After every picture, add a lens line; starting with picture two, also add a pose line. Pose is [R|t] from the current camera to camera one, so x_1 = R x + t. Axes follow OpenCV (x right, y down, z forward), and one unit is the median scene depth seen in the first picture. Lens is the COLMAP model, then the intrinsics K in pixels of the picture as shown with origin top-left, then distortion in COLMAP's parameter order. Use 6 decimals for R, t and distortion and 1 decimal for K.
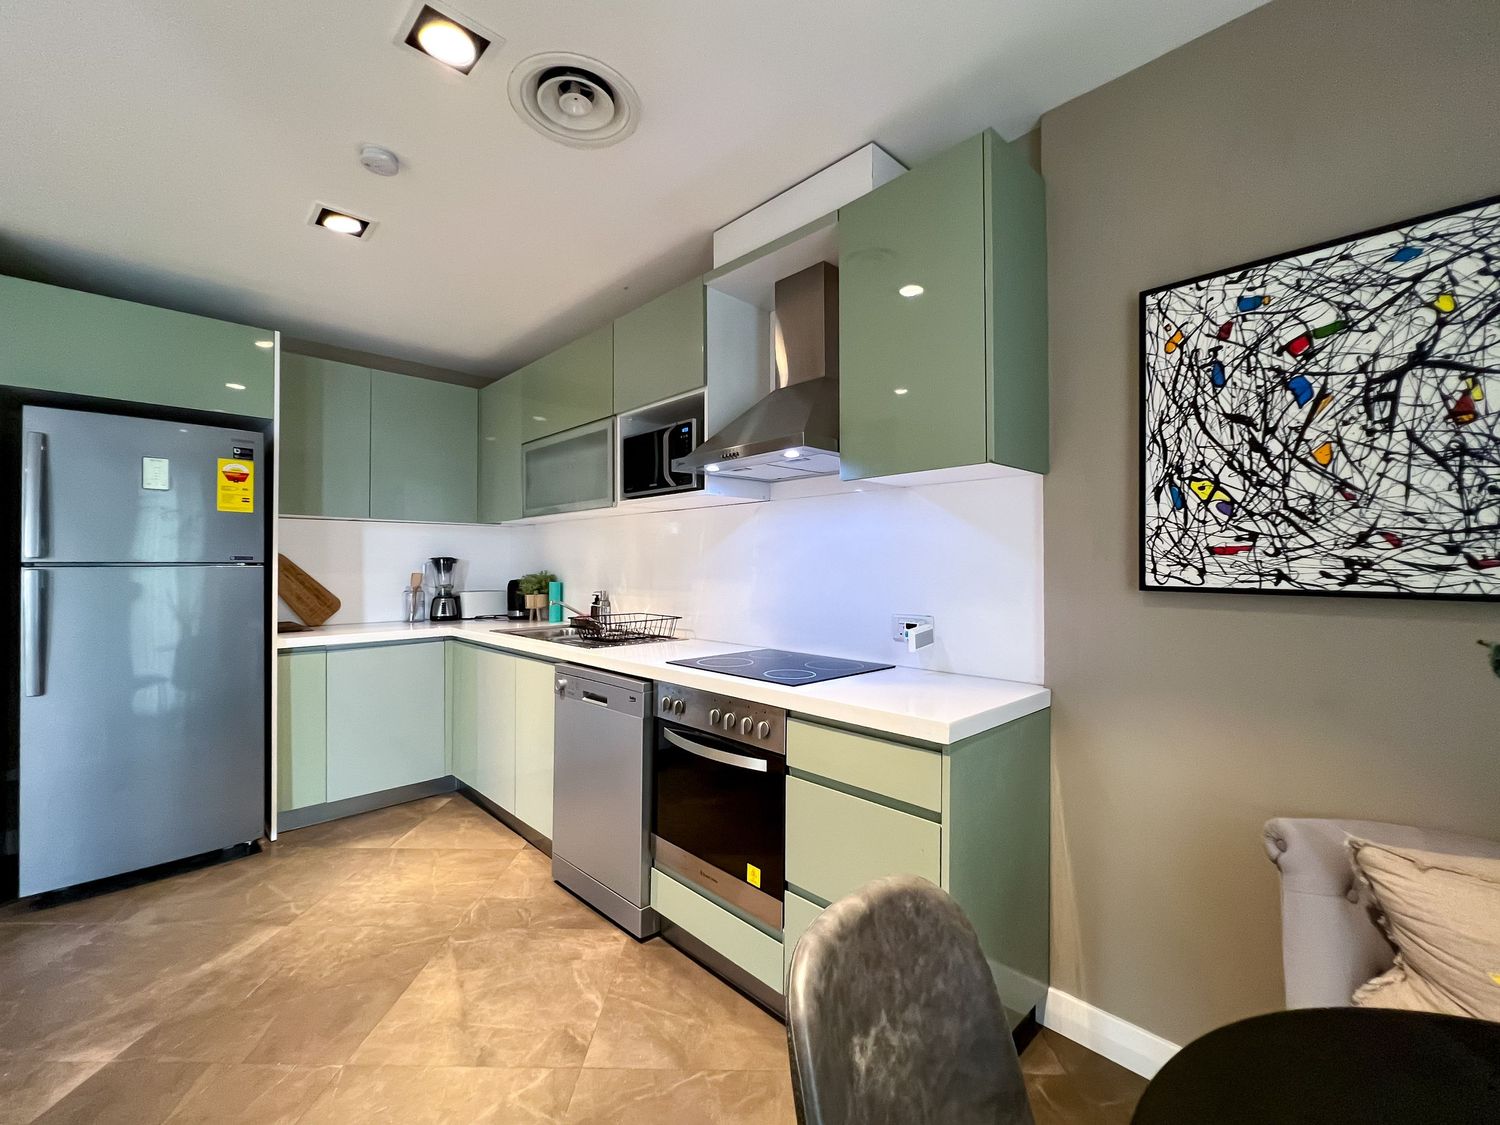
lens RADIAL K [[642.3, 0, 750.0], [0, 642.3, 562.5], [0, 0, 1]] dist [-0.004059, 0.000232]
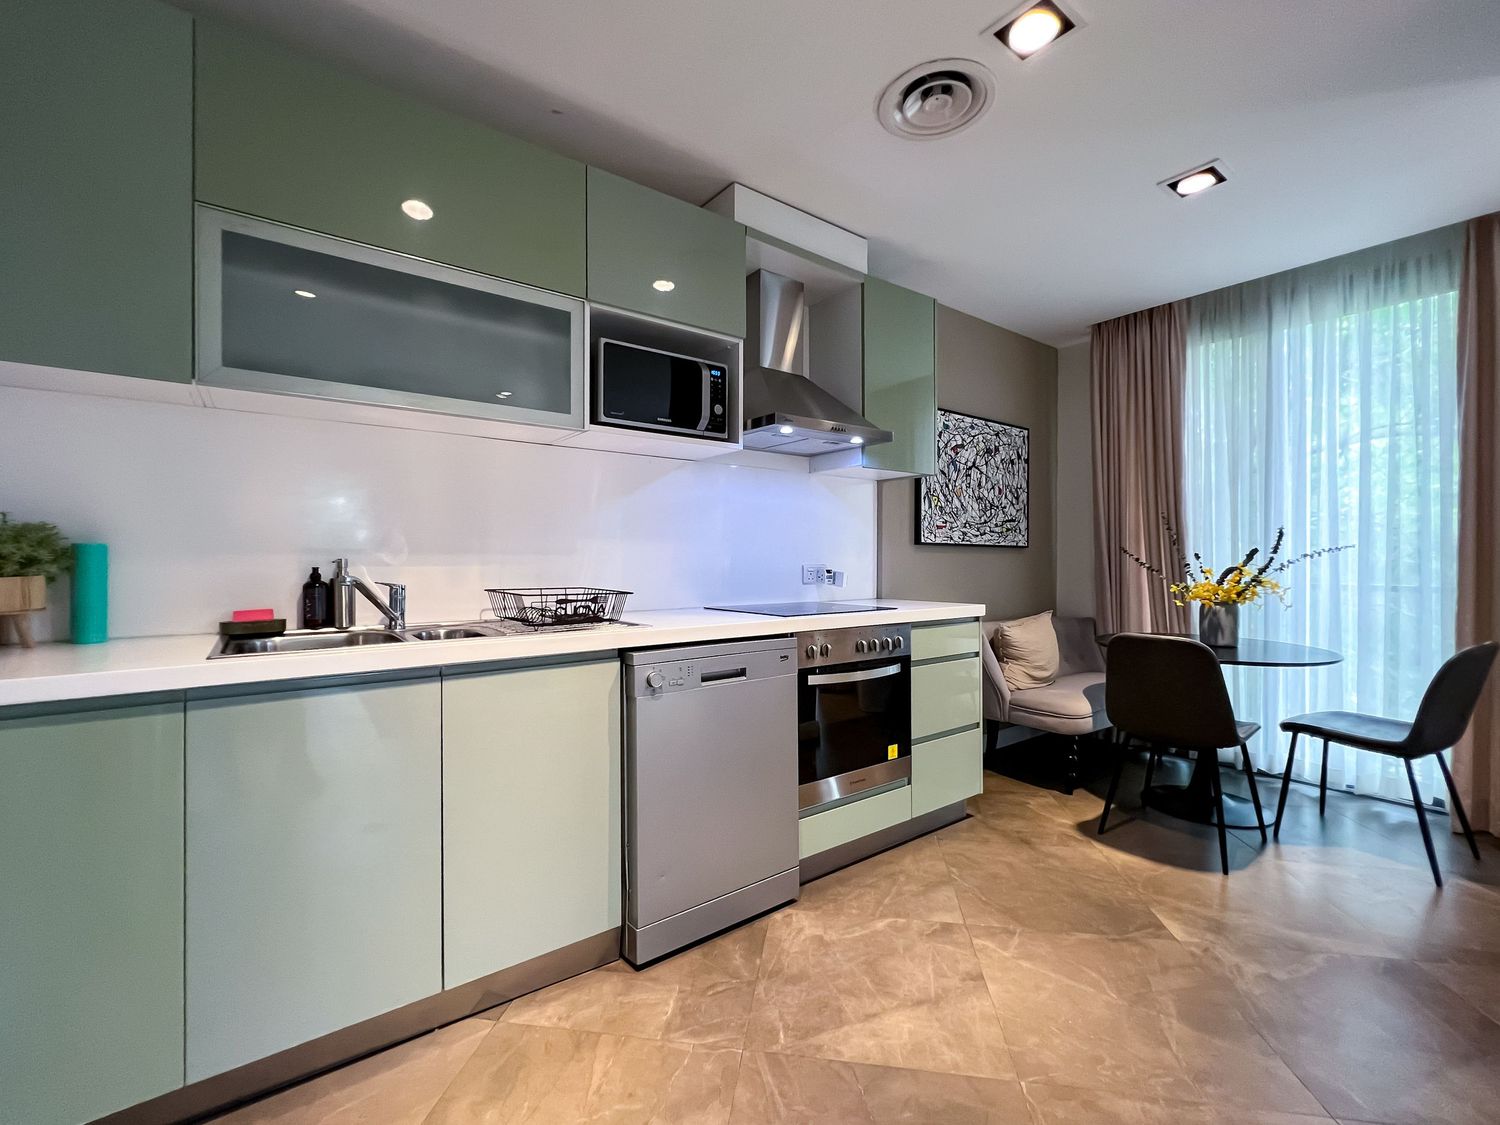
lens RADIAL K [[649.9, 0, 750.0], [0, 649.9, 562.5], [0, 0, 1]] dist [-0.001563, -0.000061]
pose [[0.113219, -0.005860, 0.993553, -1.617510], [-0.004478, 0.999969, 0.006408, 0.093298], [-0.993560, -0.005174, 0.113189, 1.333727]]
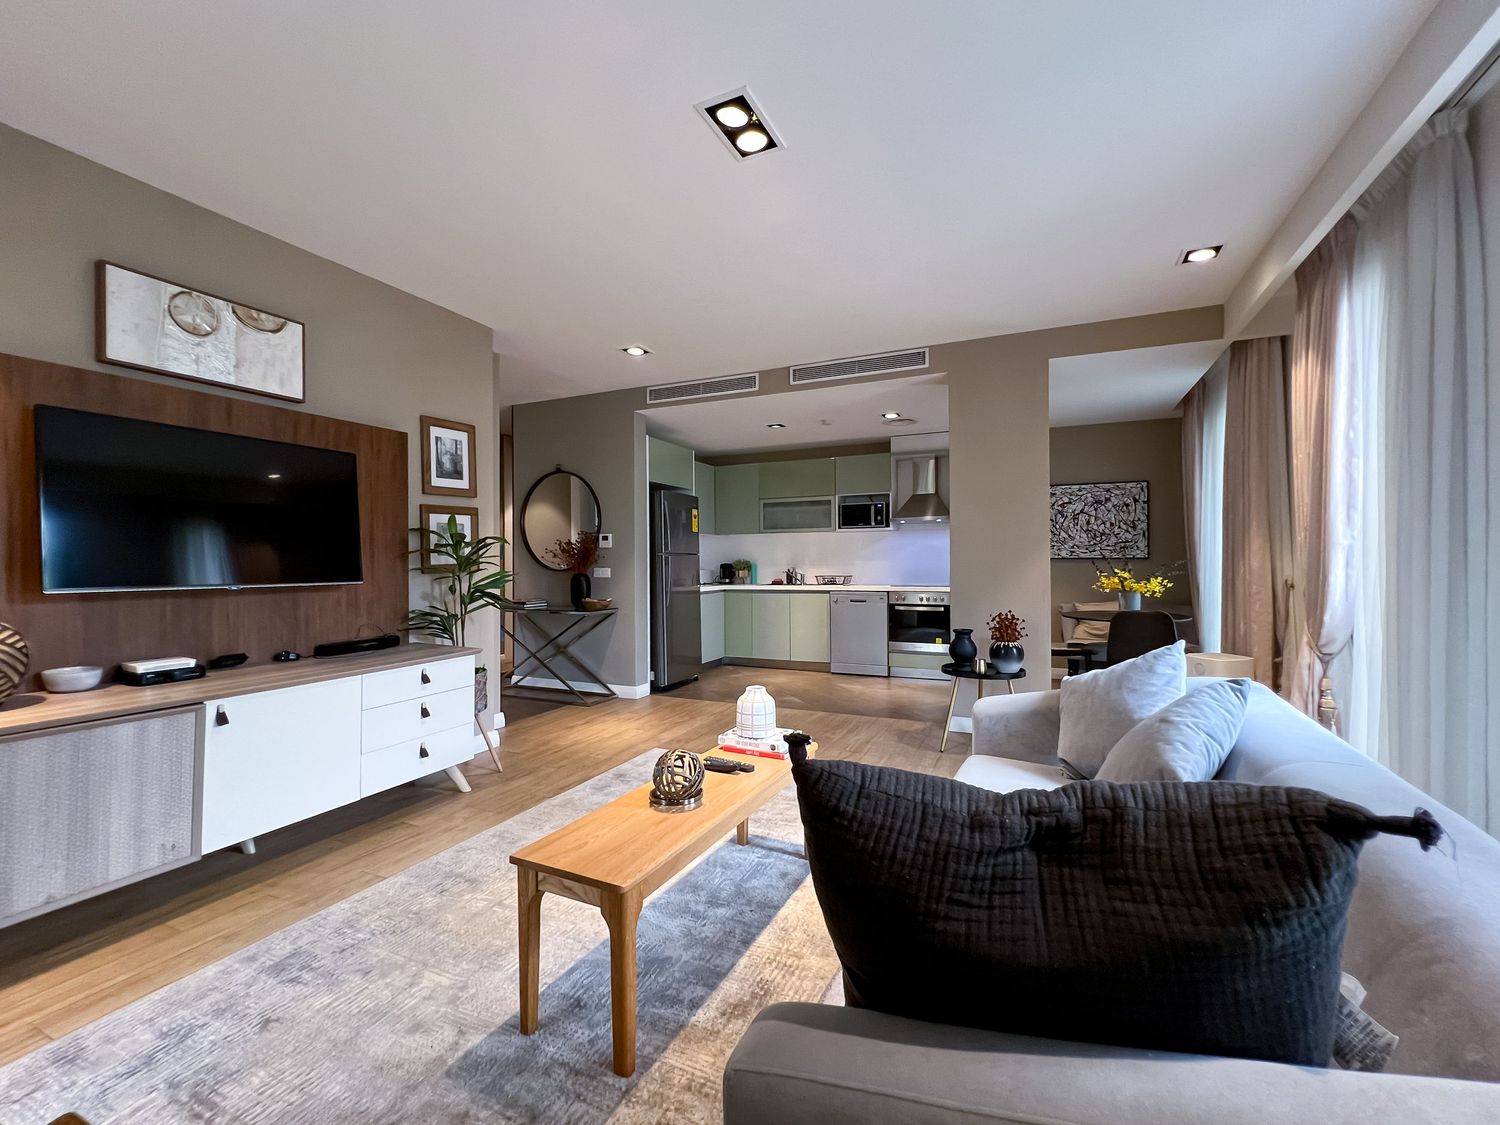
lens RADIAL K [[642.3, 0, 750.0], [0, 642.3, 562.5], [0, 0, 1]] dist [-0.004059, 0.000232]
pose [[0.930911, -0.002621, 0.365237, -2.606587], [0.002642, 0.999996, 0.000443, 0.062151], [-0.365237, 0.000552, 0.930914, -2.217055]]
